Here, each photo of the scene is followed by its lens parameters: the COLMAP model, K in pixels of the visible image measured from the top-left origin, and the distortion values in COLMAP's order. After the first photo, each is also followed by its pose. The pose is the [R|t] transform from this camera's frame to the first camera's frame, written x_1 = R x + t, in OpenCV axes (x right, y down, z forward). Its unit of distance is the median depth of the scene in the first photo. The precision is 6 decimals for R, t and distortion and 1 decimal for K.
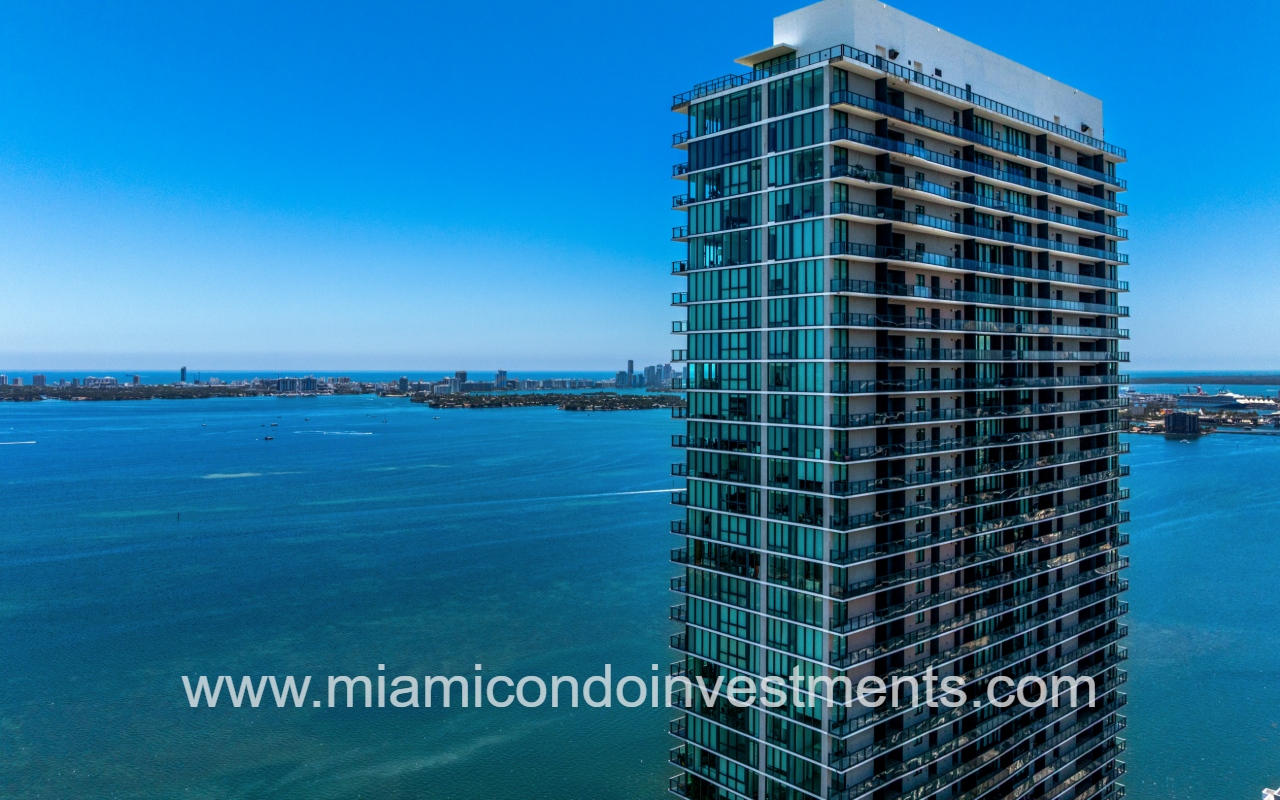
lens RADIAL K [[939.3, 0, 657.9], [0, 939.3, 340.1], [0, 0, 1]] dist [-0.032534, -0.017018]
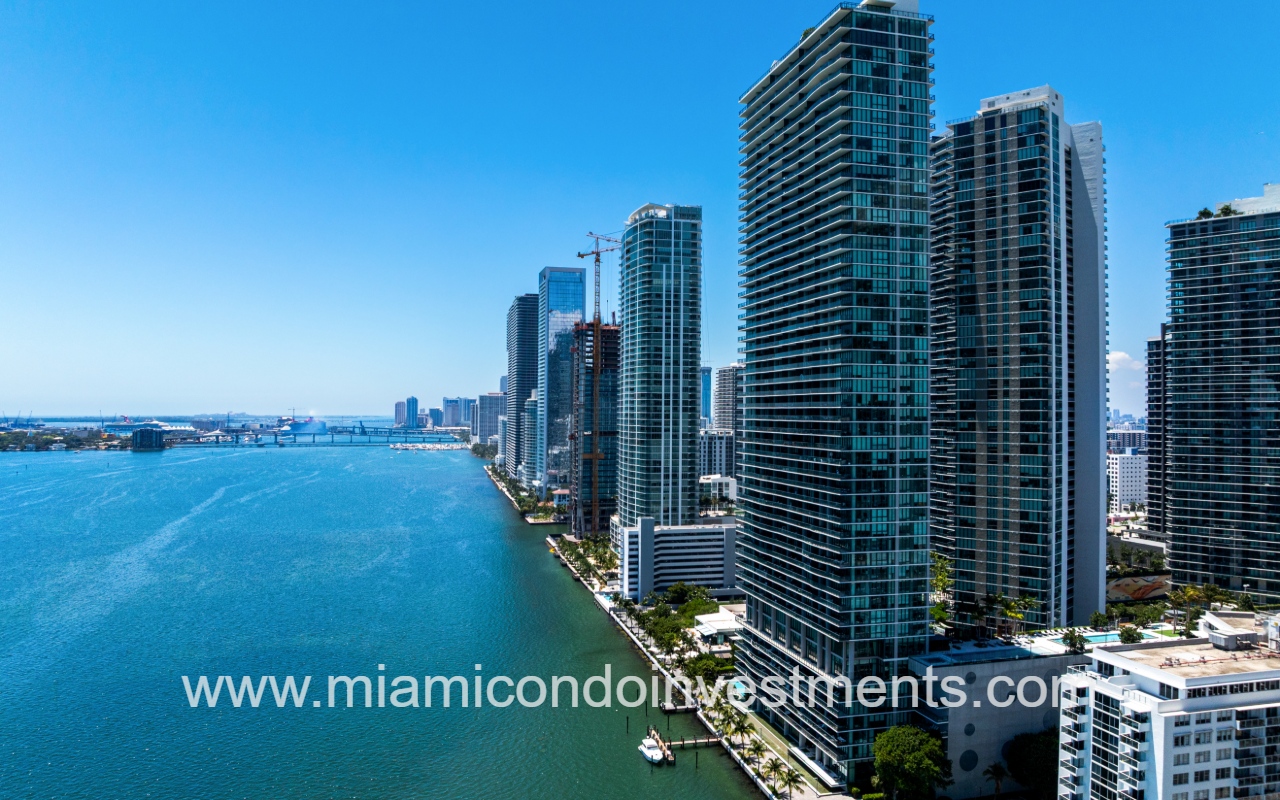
lens RADIAL K [[939.3, 0, 662.7], [0, 939.3, 385.3], [0, 0, 1]] dist [-0.032534, -0.017018]
pose [[0.422267, 0.025219, 0.906120, -1.948003], [-0.014749, 0.999672, -0.020950, 0.607226], [-0.906351, -0.004518, 0.422501, 0.514297]]
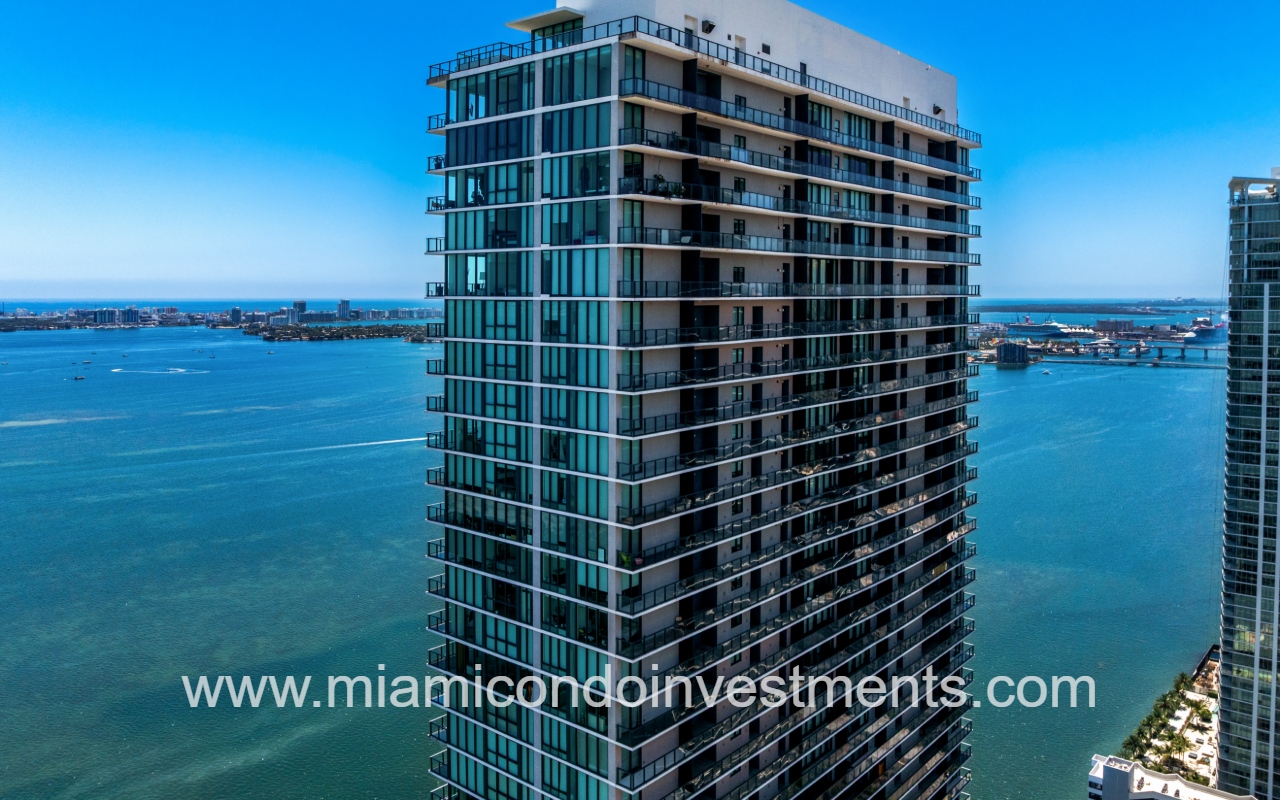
lens RADIAL K [[939.3, 0, 657.3], [0, 939.3, 293.2], [0, 0, 1]] dist [-0.032534, -0.017018]
pose [[0.988420, 0.000942, 0.151742, 0.086194], [-0.005452, 0.999555, 0.029311, -0.099434], [-0.151647, -0.029799, 0.987985, 0.213732]]
